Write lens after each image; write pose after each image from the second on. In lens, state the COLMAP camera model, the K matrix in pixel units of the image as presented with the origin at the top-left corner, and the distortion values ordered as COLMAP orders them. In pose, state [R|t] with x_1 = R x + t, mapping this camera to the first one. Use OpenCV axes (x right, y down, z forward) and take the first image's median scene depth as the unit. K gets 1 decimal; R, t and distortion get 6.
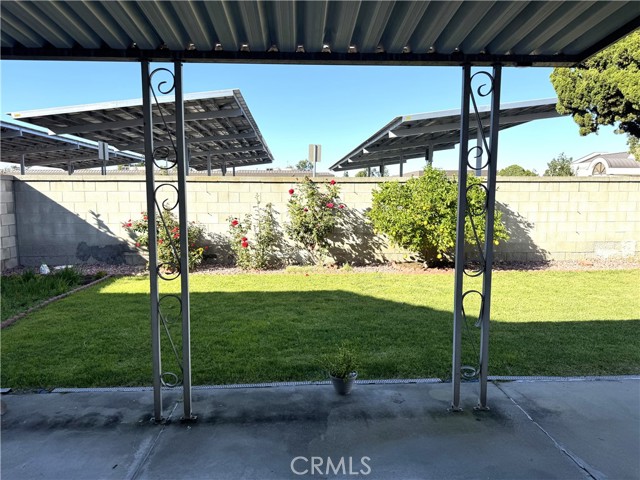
lens RADIAL K [[458.0, 0, 328.1], [0, 458.0, 241.3], [0, 0, 1]] dist [-0.000459, -0.000232]
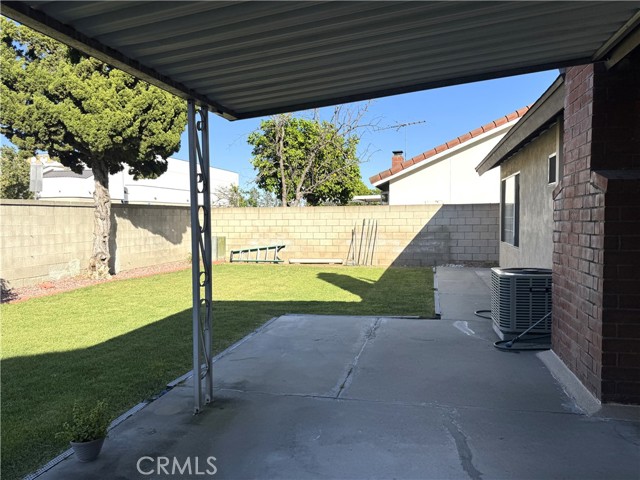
lens RADIAL K [[458.0, 0, 328.1], [0, 458.0, 241.3], [0, 0, 1]] dist [-0.000459, -0.000232]
pose [[0.283303, -0.056114, 0.957388, -0.224180], [0.108694, 0.993733, 0.026080, -0.010274], [-0.952851, 0.096674, 0.287626, 0.121573]]
